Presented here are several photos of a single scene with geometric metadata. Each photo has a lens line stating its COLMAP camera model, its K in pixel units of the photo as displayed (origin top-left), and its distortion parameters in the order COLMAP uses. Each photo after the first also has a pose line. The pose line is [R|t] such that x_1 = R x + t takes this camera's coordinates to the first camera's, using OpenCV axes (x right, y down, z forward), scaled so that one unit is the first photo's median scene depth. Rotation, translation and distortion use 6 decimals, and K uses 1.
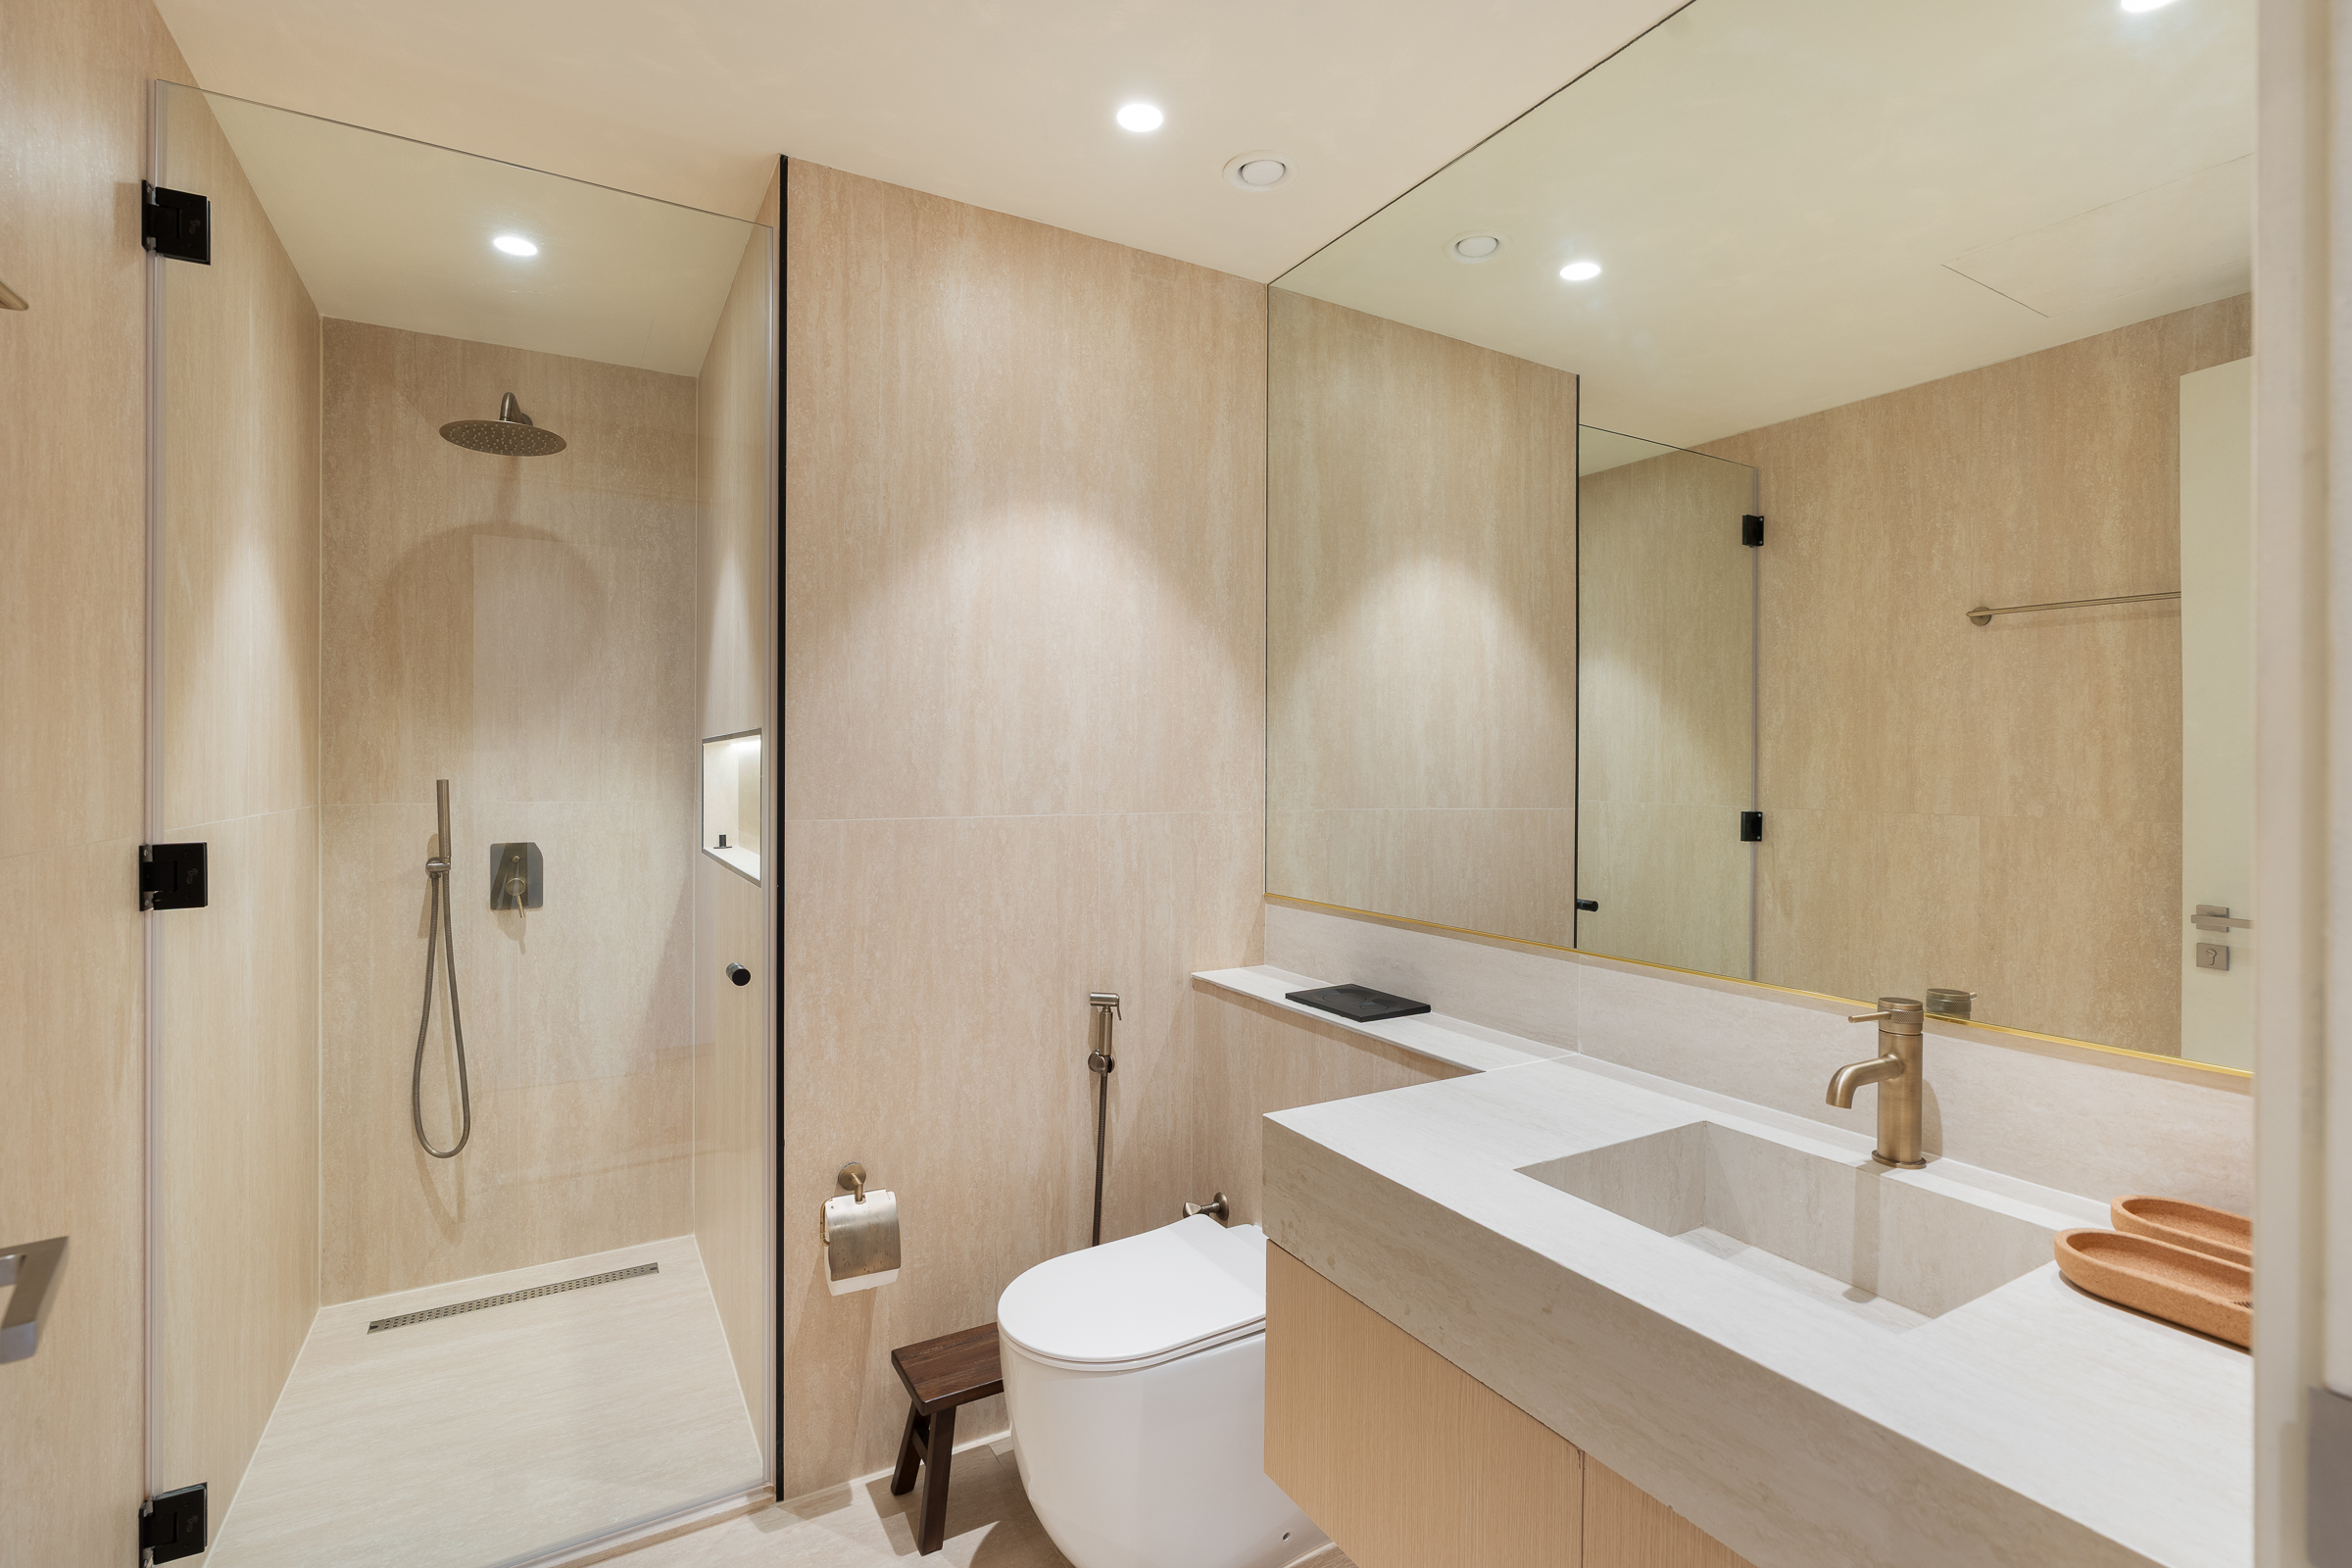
lens RADIAL K [[1087.6, 0, 1190.7], [0, 1087.6, 773.5], [0, 0, 1]] dist [-0.002744, 0.000353]
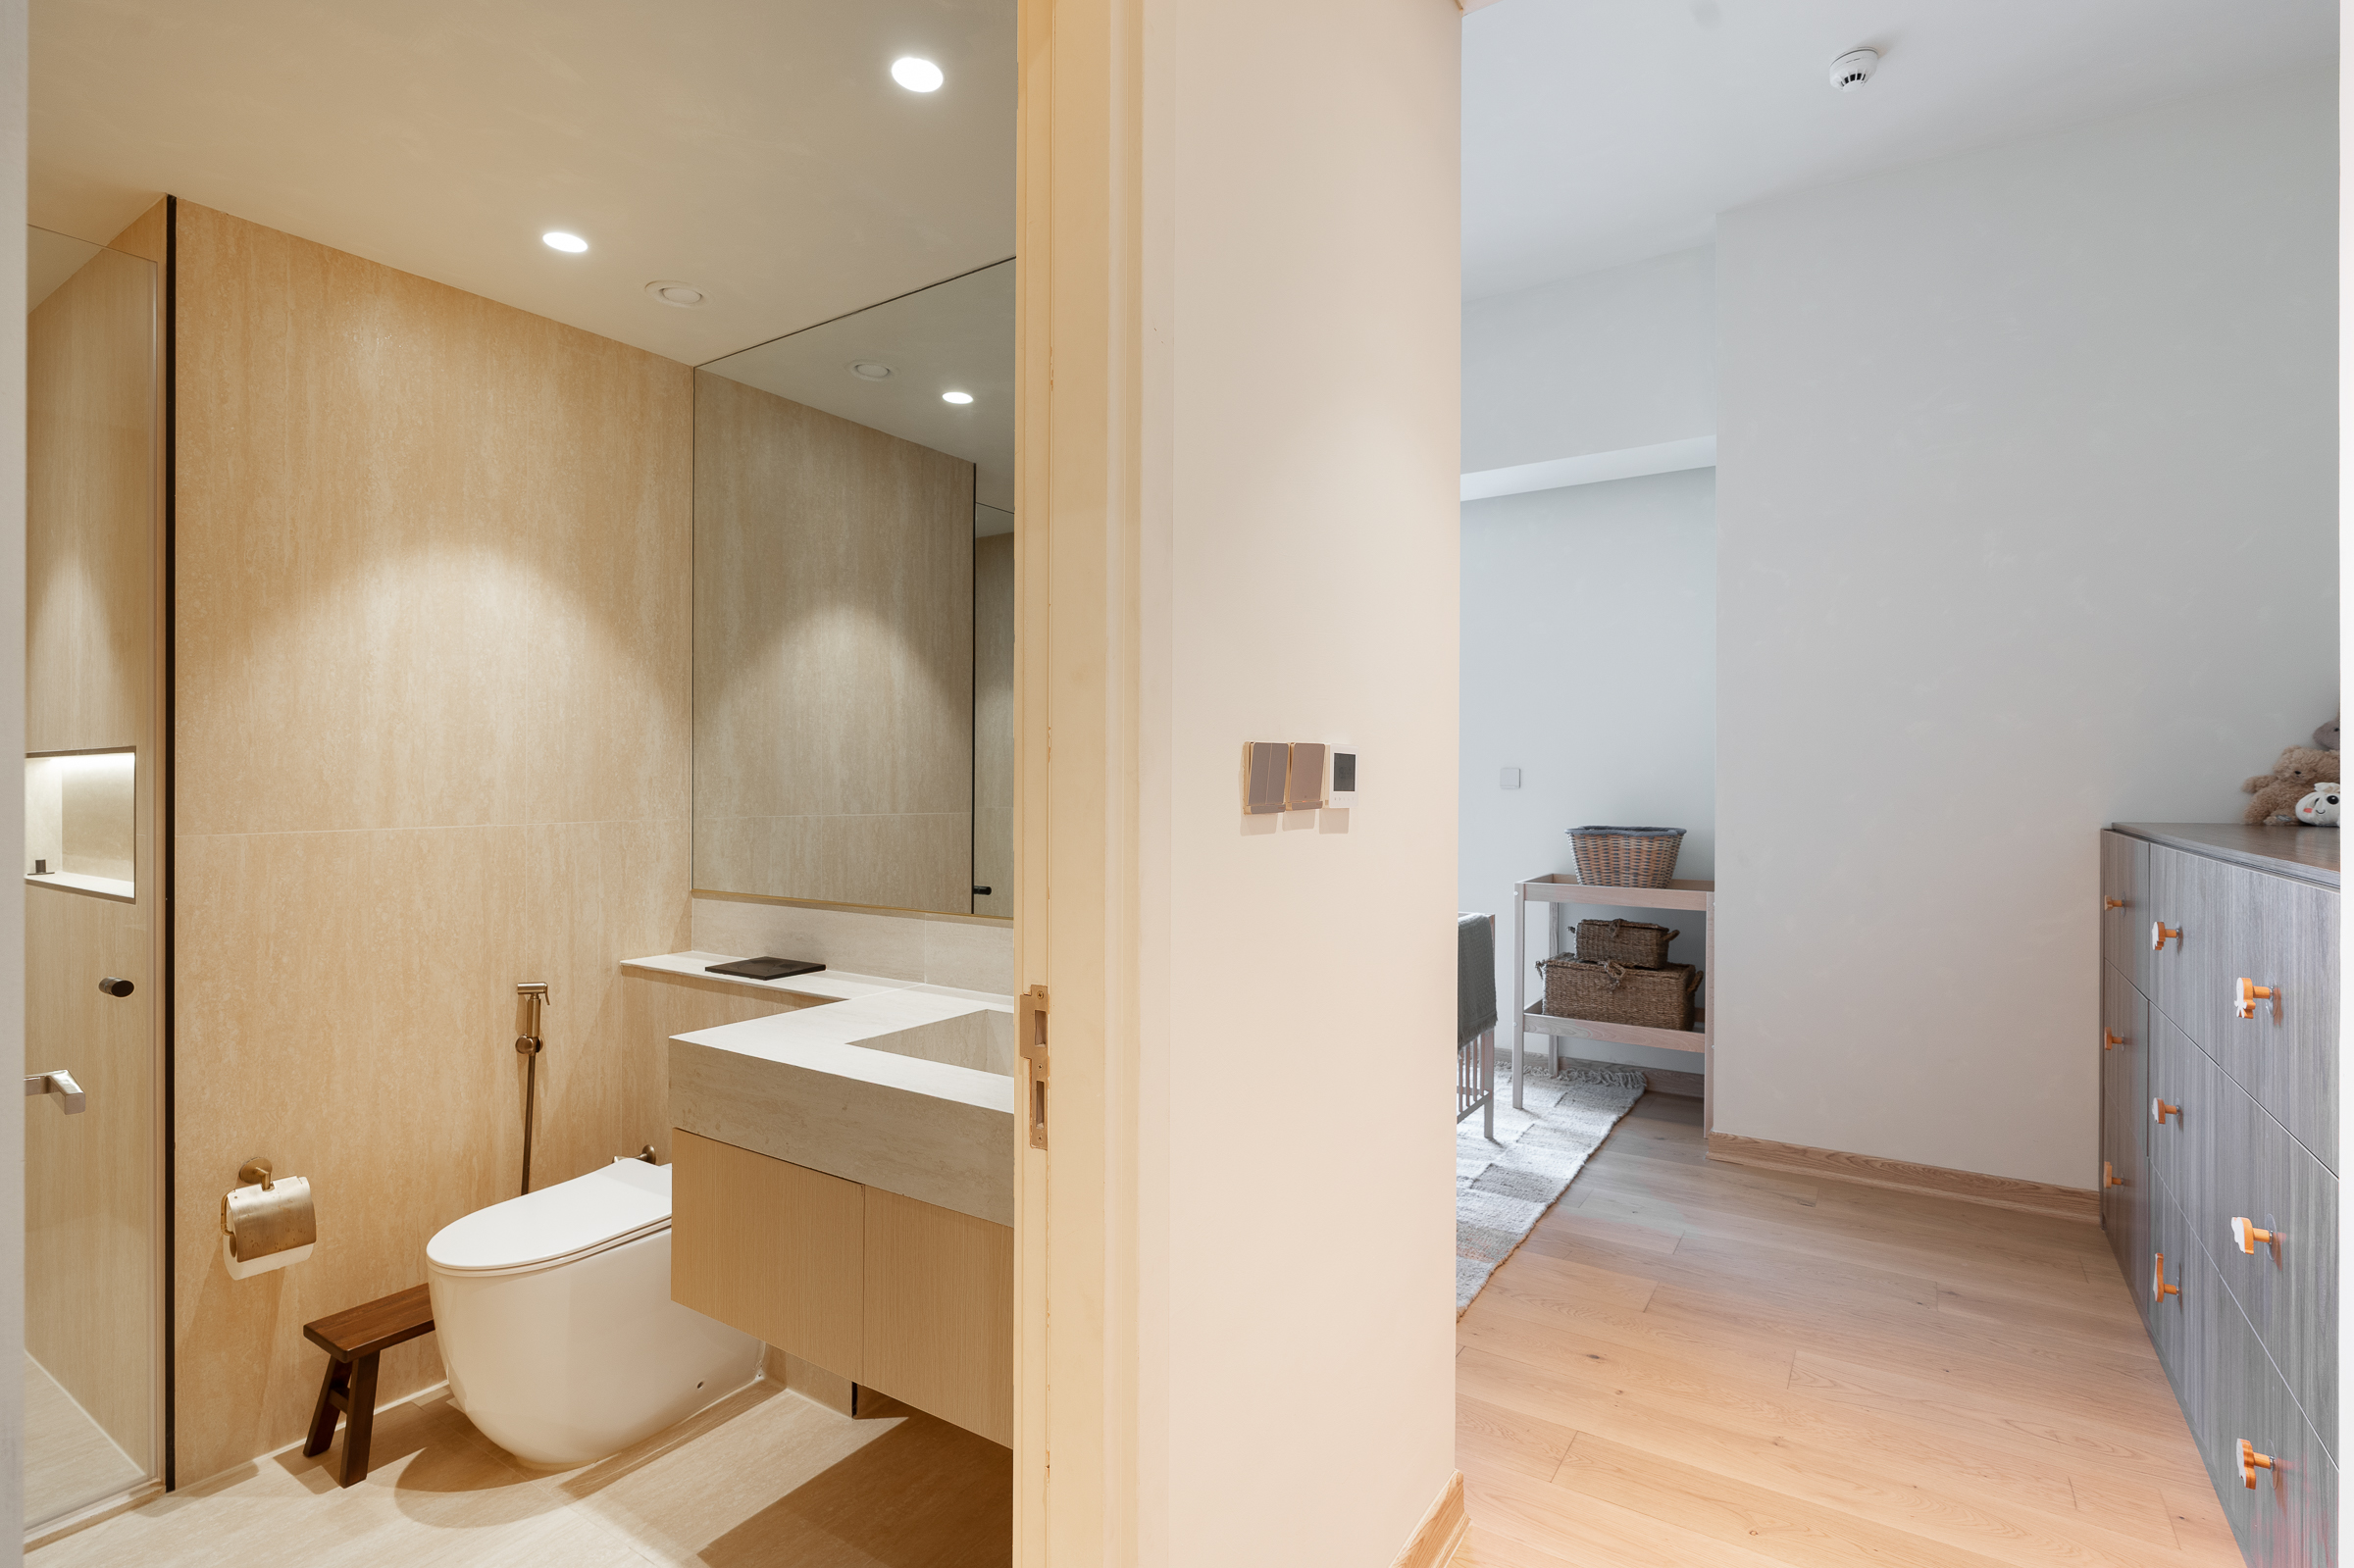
lens RADIAL K [[1088.4, 0, 1191.7], [0, 1088.4, 773.5], [0, 0, 1]] dist [-0.002744, 0.000353]
pose [[0.892340, -0.003093, 0.451354, 0.023893], [0.008012, 0.999928, -0.008987, 0.000551], [-0.451293, 0.011636, 0.892300, -0.334514]]
